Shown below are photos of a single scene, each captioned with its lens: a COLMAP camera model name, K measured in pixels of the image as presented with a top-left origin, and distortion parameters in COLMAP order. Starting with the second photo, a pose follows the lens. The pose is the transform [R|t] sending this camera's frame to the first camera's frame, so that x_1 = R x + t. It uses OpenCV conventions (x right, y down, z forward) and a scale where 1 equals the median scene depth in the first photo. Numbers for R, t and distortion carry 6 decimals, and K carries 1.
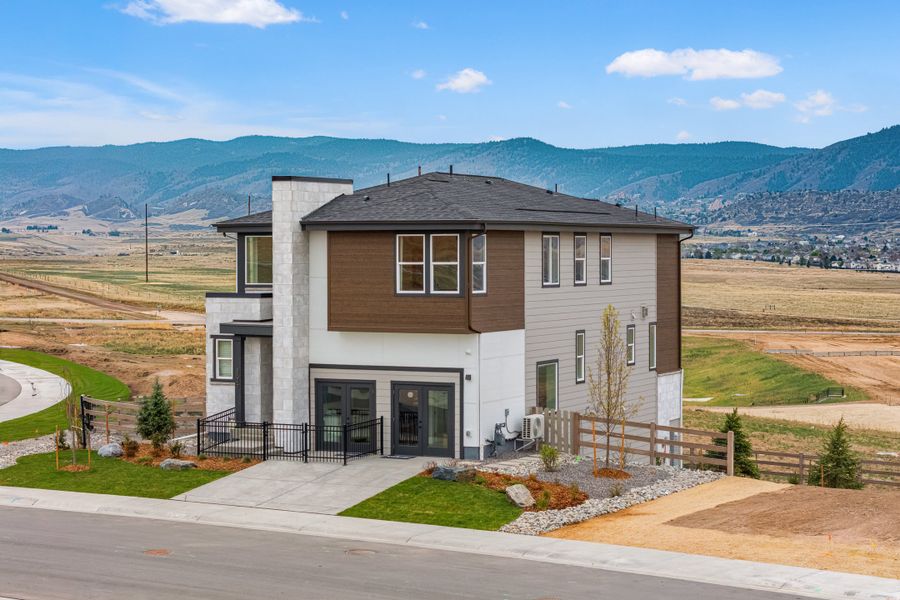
lens RADIAL K [[1911.2, 0, 450.0], [0, 1911.2, 300.0], [0, 0, 1]] dist [-0.007712, -0.032063]
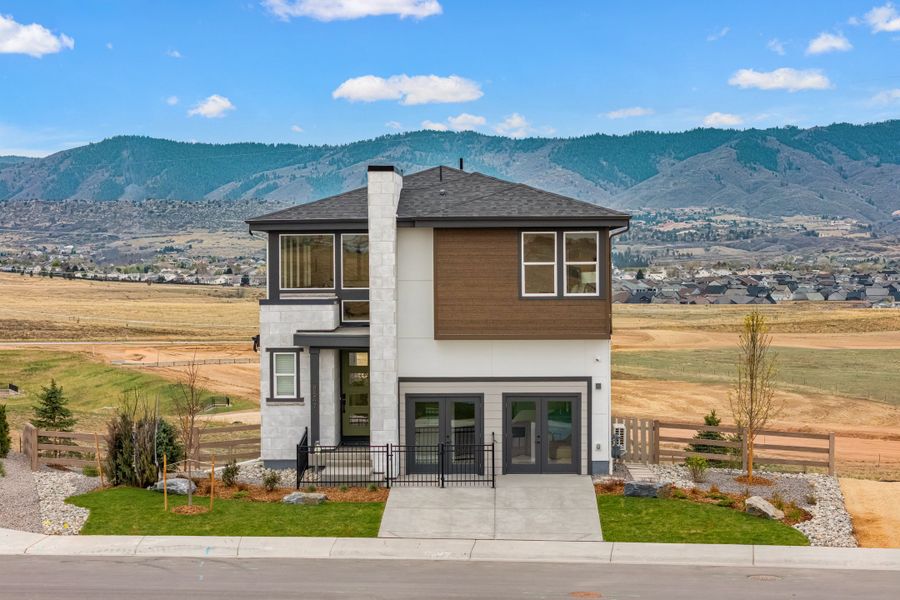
lens RADIAL K [[1911.2, 0, 450.0], [0, 1911.2, 300.0], [0, 0, 1]] dist [-0.007712, -0.032063]
pose [[0.897015, -0.012457, 0.441825, -0.450477], [0.015201, 0.999881, -0.002671, 0.000057], [-0.441739, 0.009112, 0.897097, 0.192259]]
